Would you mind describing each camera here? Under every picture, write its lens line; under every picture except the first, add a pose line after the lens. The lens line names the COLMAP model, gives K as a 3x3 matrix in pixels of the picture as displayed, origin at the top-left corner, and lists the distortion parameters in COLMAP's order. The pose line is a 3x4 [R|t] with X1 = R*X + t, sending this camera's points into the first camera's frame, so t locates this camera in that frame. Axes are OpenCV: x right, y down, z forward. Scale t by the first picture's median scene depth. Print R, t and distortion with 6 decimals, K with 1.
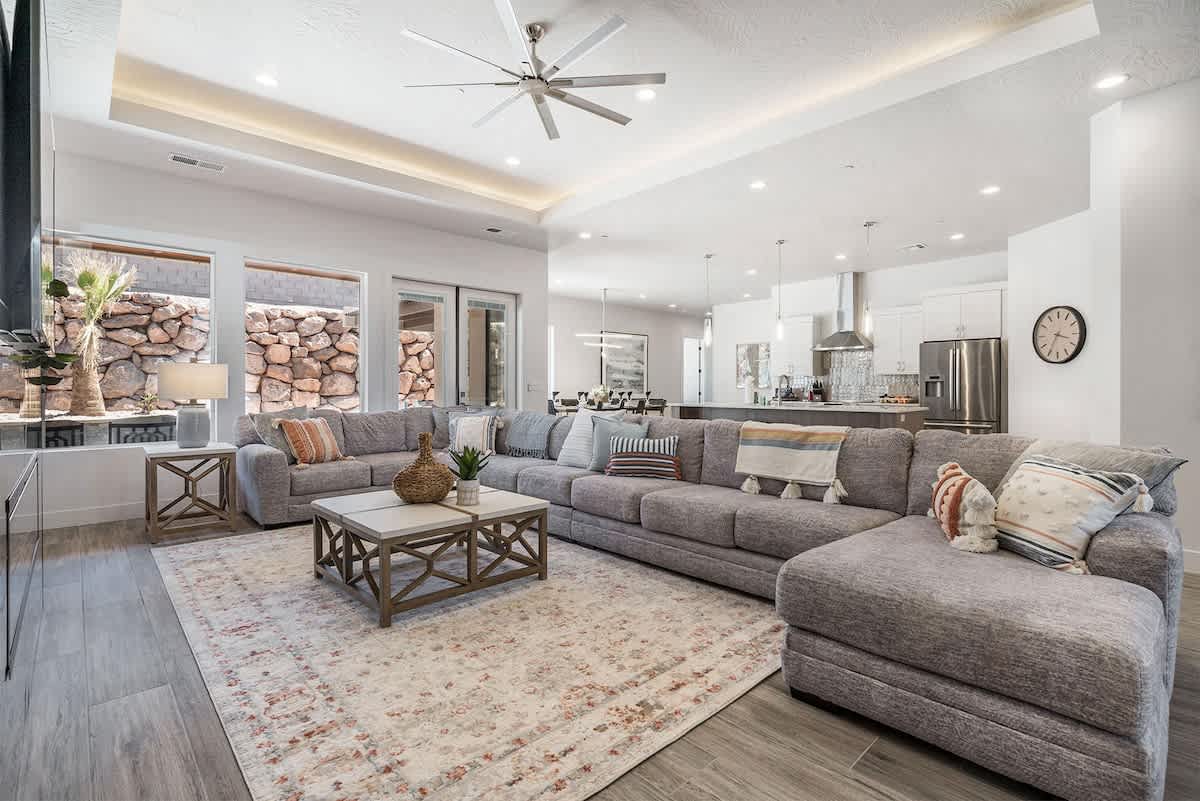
lens RADIAL K [[563.5, 0, 602.9], [0, 563.5, 400.5], [0, 0, 1]] dist [-0.000574, 0.000502]
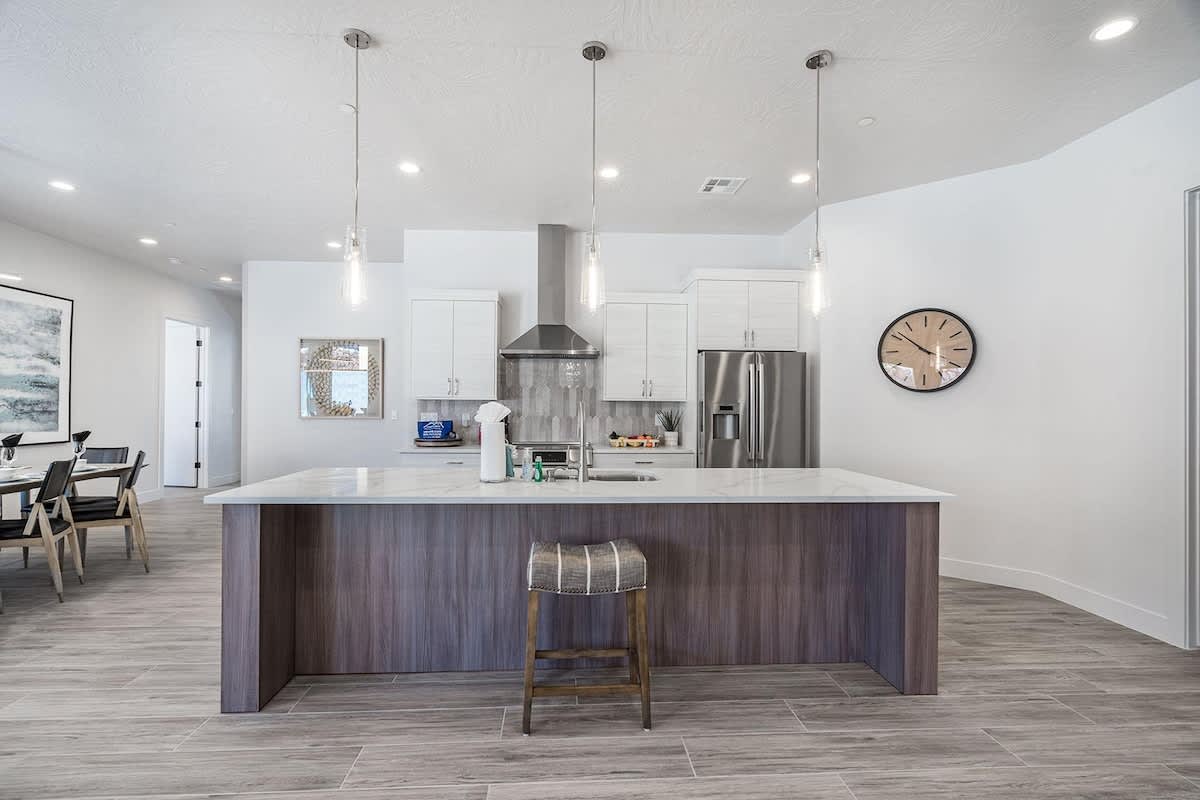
lens RADIAL K [[545.2, 0, 597.0], [0, 545.2, 406.2], [0, 0, 1]] dist [0.000807, 0.000024]
pose [[0.646445, 0.002448, 0.762957, 0.023634], [0.012376, 0.999830, -0.013694, -0.024998], [-0.762861, 0.018294, 0.646304, 0.497642]]
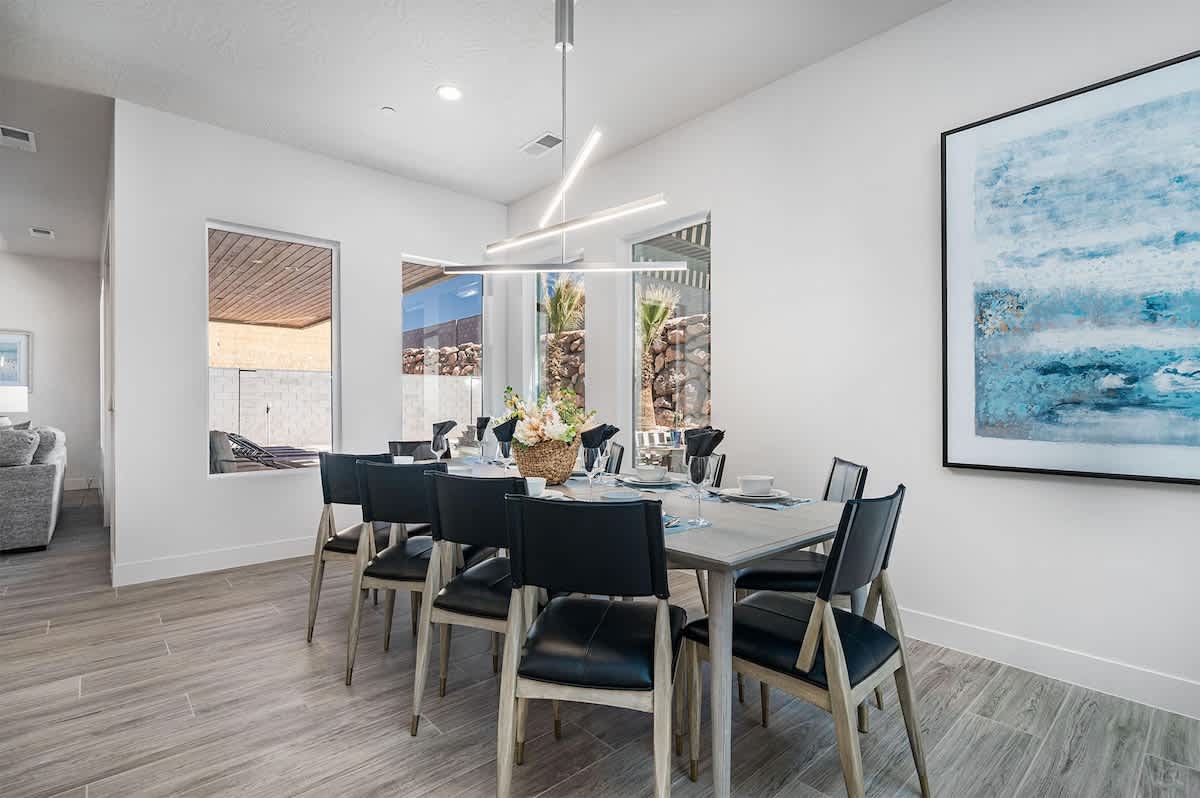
lens RADIAL K [[563.5, 0, 602.9], [0, 563.5, 399.0], [0, 0, 1]] dist [-0.000574, 0.000502]
pose [[-0.031564, -0.002097, -0.999500, 0.259703], [-0.018051, 0.999836, -0.001527, -0.027717], [0.999339, 0.017993, -0.031596, 1.043961]]
